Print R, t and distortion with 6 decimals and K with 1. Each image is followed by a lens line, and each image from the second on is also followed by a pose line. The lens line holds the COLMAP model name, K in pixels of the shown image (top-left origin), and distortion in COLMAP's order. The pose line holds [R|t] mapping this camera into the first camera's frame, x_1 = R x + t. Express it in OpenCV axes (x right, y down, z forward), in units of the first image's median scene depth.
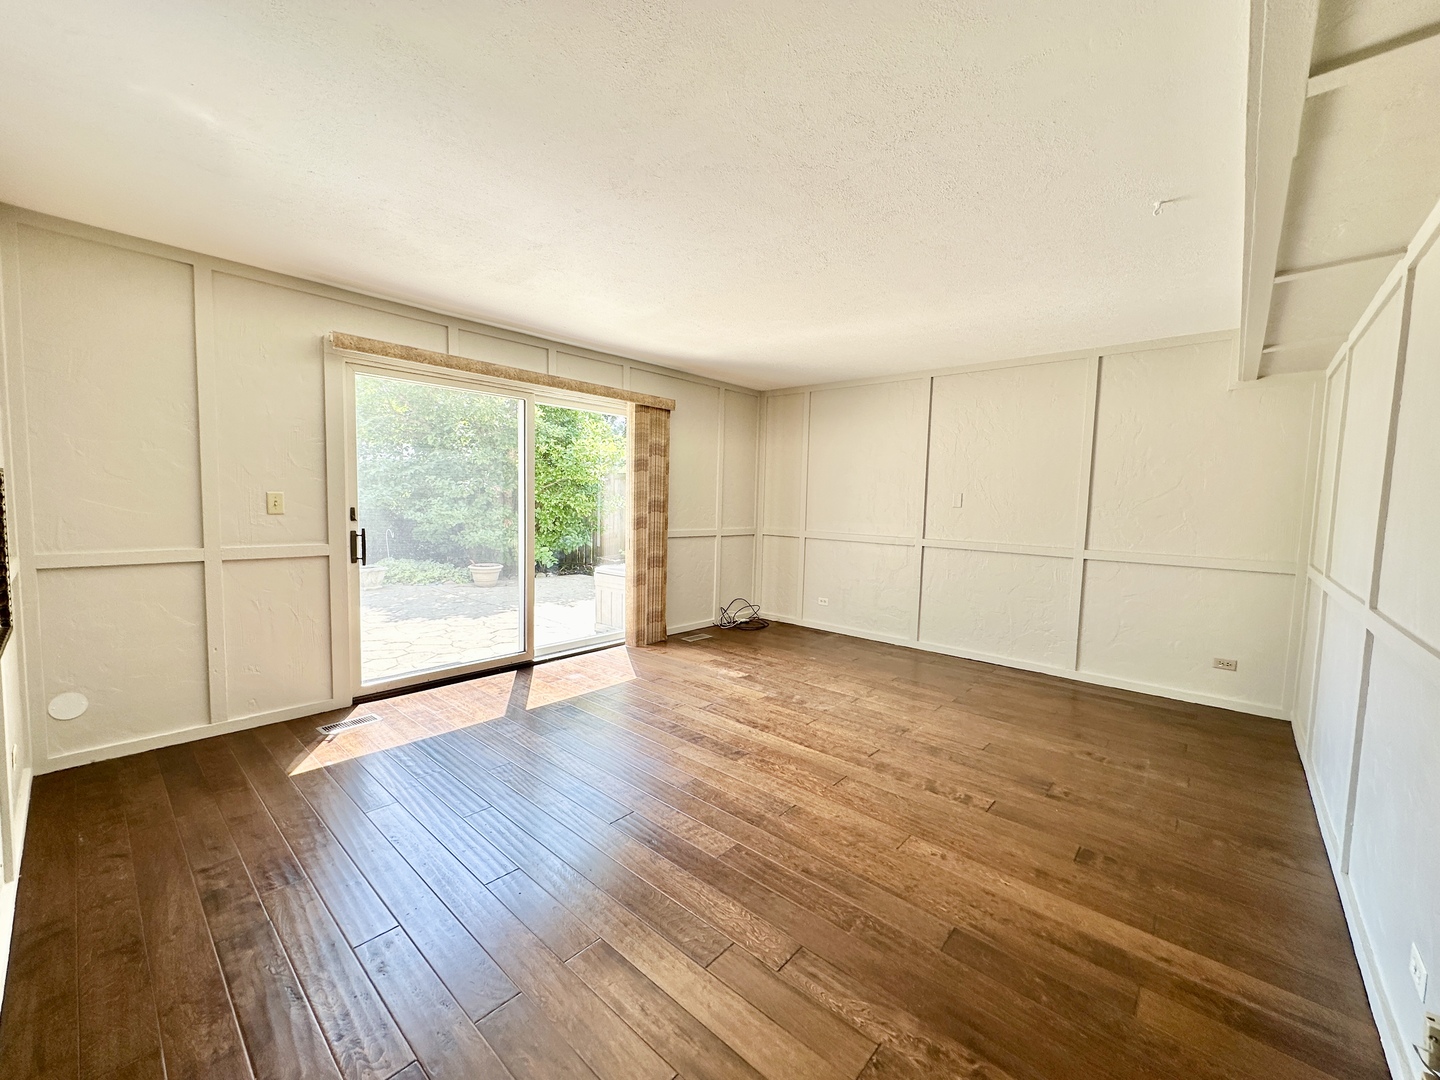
lens RADIAL K [[575.8, 0, 720.0], [0, 575.8, 540.0], [0, 0, 1]] dist [-0.003439, 0.000770]
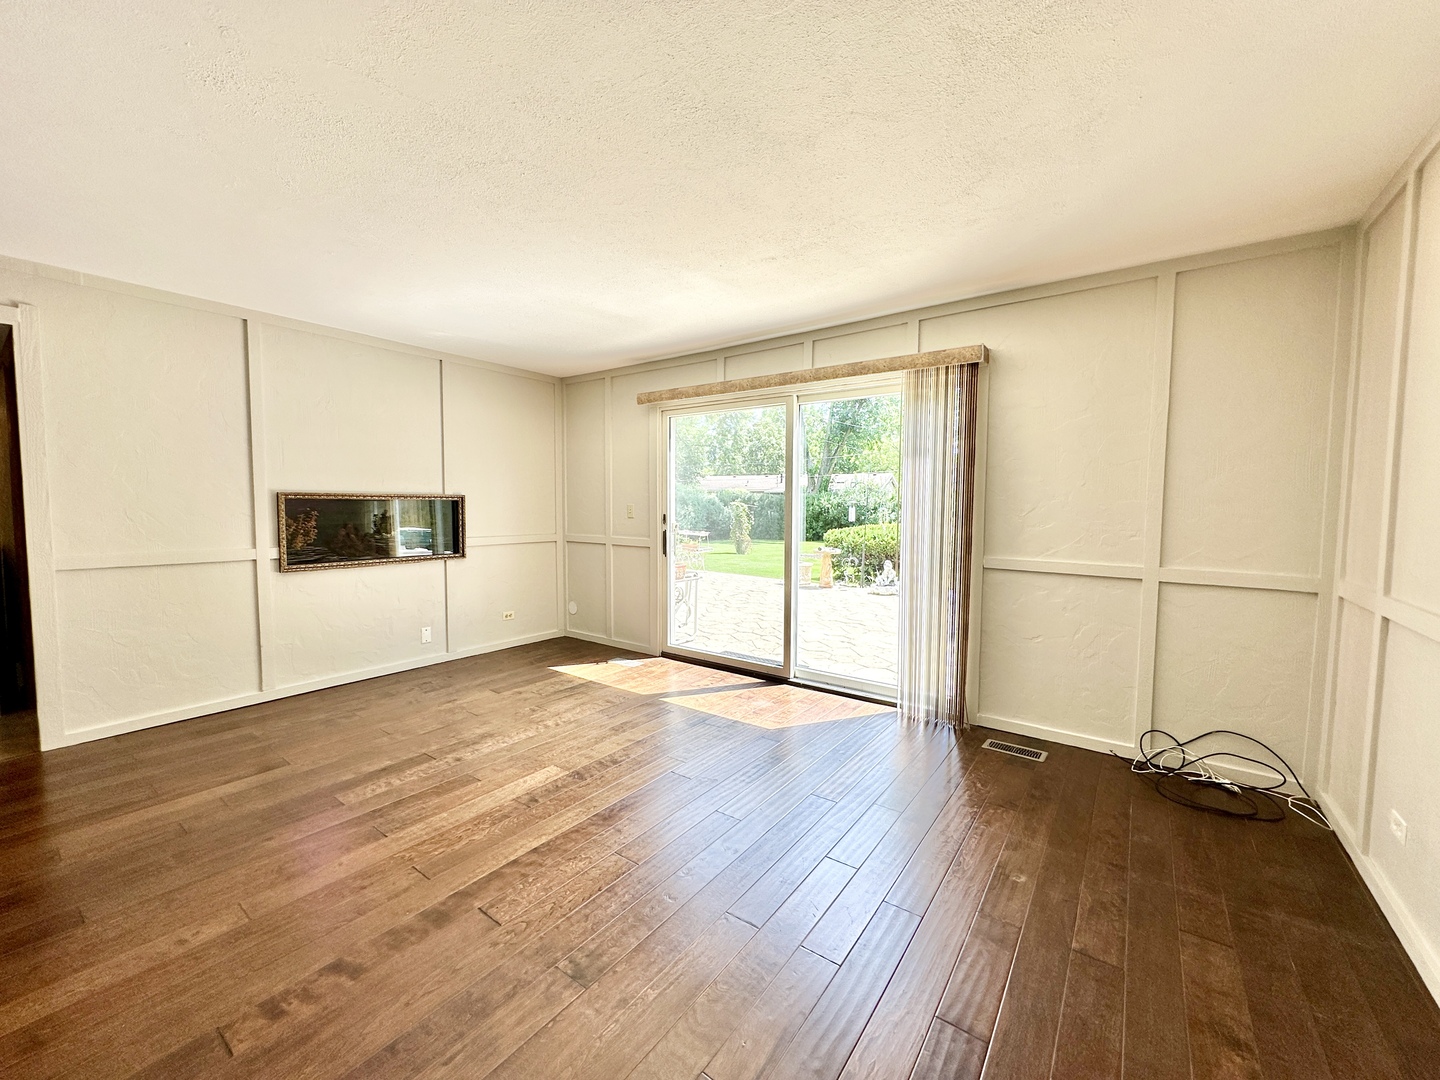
lens RADIAL K [[575.8, 0, 720.0], [0, 575.8, 540.0], [0, 0, 1]] dist [-0.003439, 0.000770]
pose [[0.088284, 0.038002, -0.995370, 0.790258], [-0.074292, 0.996740, 0.031465, -0.049848], [0.993321, 0.071170, 0.090819, 1.054254]]
